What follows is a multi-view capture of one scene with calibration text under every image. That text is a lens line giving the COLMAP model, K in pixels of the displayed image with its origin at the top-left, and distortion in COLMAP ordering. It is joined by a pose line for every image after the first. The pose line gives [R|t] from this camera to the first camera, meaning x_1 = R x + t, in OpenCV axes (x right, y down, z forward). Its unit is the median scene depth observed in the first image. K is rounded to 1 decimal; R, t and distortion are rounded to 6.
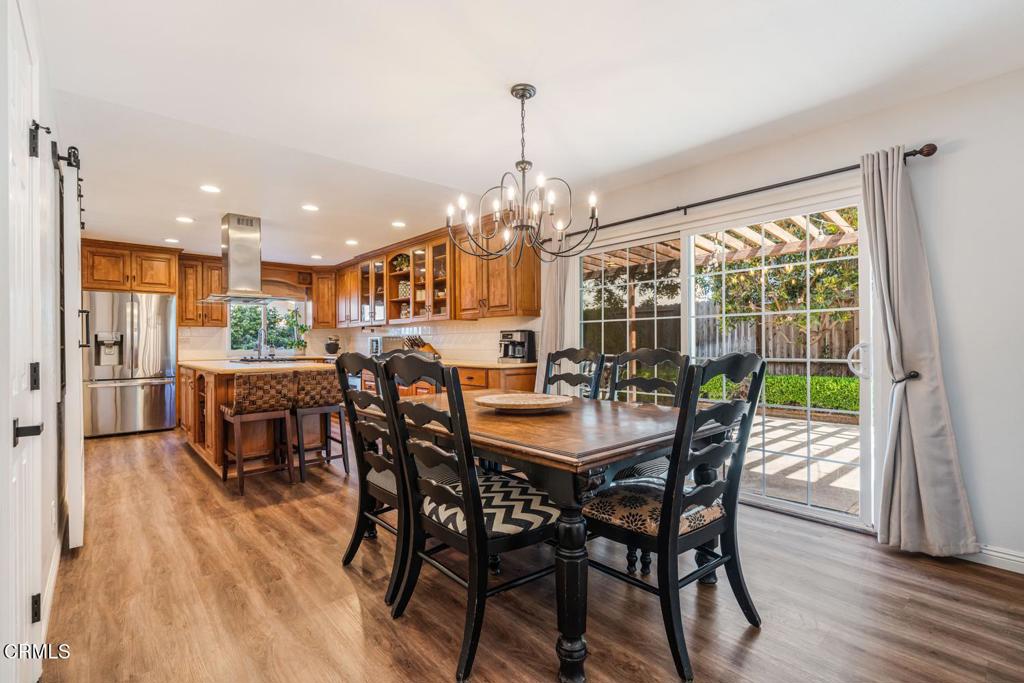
lens RADIAL K [[472.5, 0, 517.2], [0, 472.5, 341.7], [0, 0, 1]] dist [-0.005410, 0.001772]
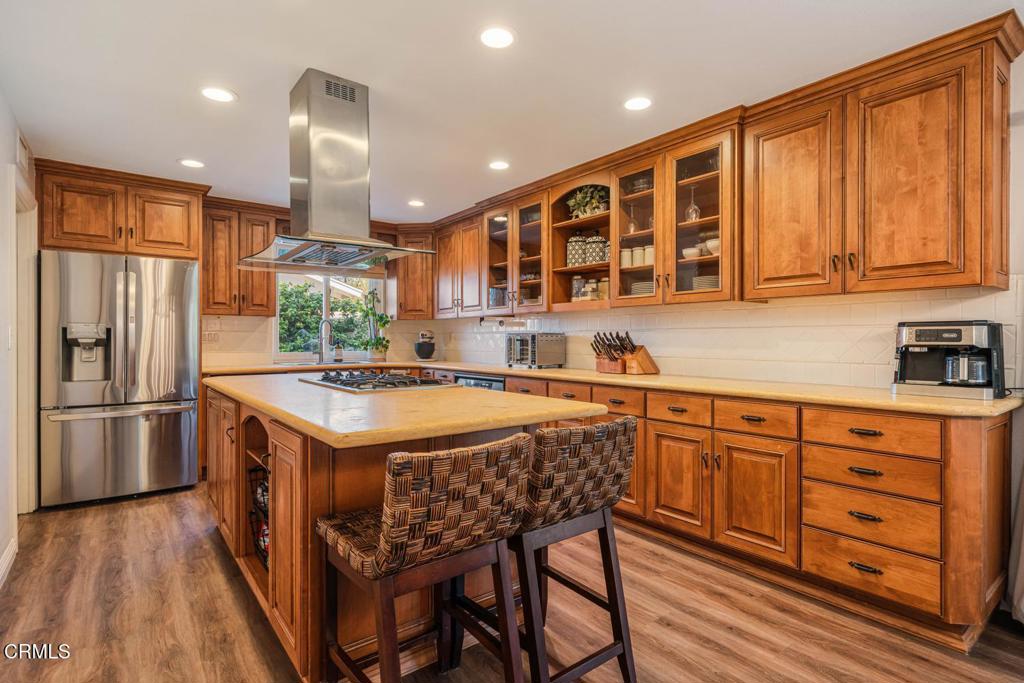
lens RADIAL K [[496.0, 0, 505.4], [0, 496.0, 340.0], [0, 0, 1]] dist [-0.001349, 0.001646]
pose [[0.997618, 0.006109, -0.068712, -0.304185], [-0.005815, 0.999973, 0.004470, -0.005341], [0.068737, -0.004060, 0.997627, 0.415198]]
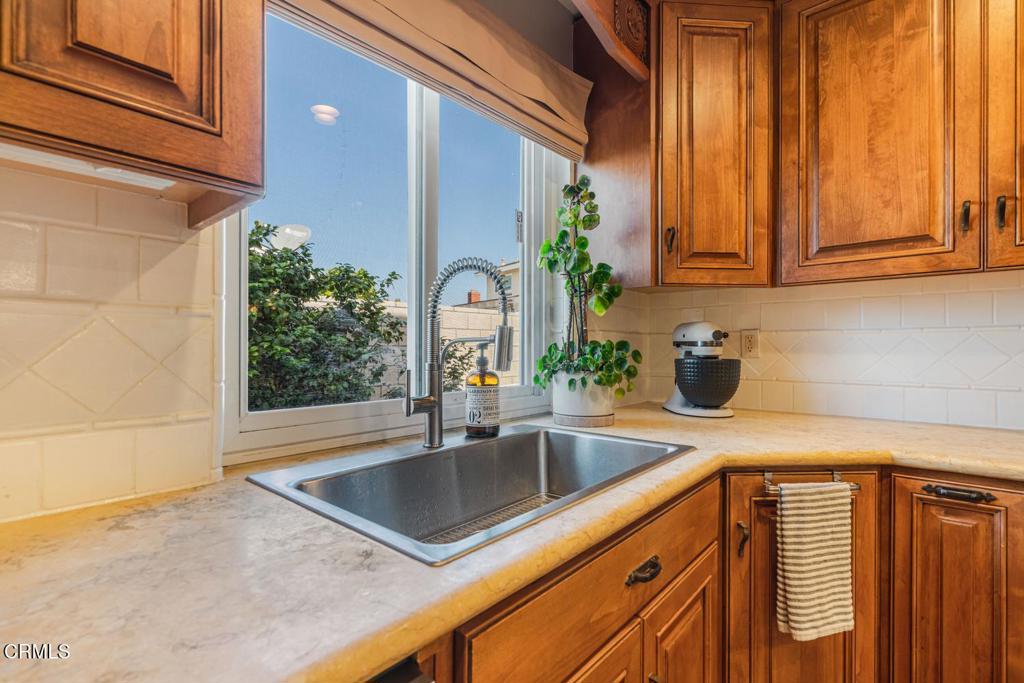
lens RADIAL K [[472.5, 0, 511.3], [0, 472.5, 346.4], [0, 0, 1]] dist [-0.005410, 0.001772]
pose [[0.993141, 0.006091, 0.116765, -0.666868], [-0.006139, 0.999981, 0.000051, -0.002341], [-0.116762, -0.000768, 0.993160, 1.041925]]
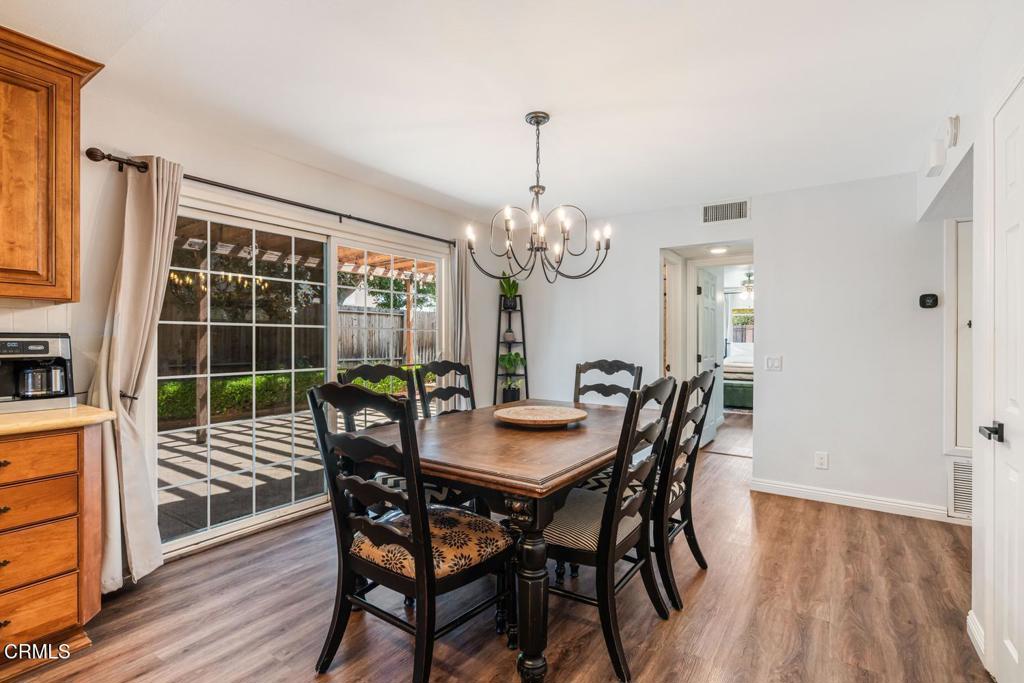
lens RADIAL K [[472.5, 0, 508.2], [0, 472.5, 340.5], [0, 0, 1]] dist [-0.005410, 0.001772]
pose [[-0.227409, 0.005102, 0.973786, -0.422449], [-0.004301, 0.999971, -0.006244, -0.014239], [-0.973790, -0.005608, -0.227381, 0.560015]]
